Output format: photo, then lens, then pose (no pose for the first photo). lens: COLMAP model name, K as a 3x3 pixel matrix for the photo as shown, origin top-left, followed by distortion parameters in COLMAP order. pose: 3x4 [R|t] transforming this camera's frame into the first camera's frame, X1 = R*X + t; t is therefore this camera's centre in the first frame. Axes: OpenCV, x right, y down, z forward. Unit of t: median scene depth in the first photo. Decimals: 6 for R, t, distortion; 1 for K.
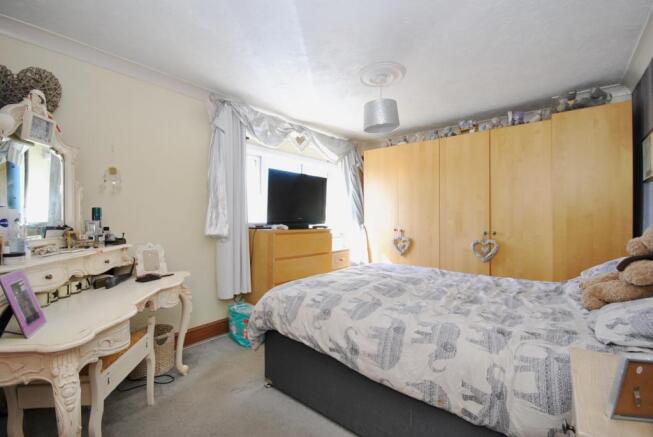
lens RADIAL K [[285.1, 0, 327.7], [0, 285.1, 217.1], [0, 0, 1]] dist [-0.003170, -0.000228]
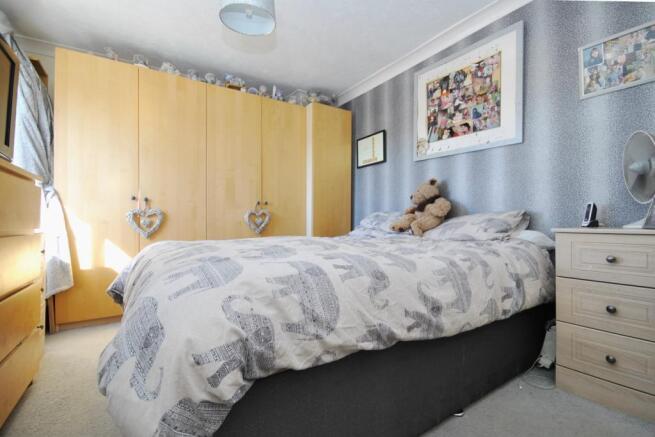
lens RADIAL K [[294.9, 0, 328.9], [0, 294.9, 220.6], [0, 0, 1]] dist [-0.001577, -0.000409]
pose [[0.297621, 0.003127, 0.954679, -0.315686], [0.001856, 0.999991, -0.003854, 0.119687], [-0.954682, 0.002919, 0.297613, 0.488148]]
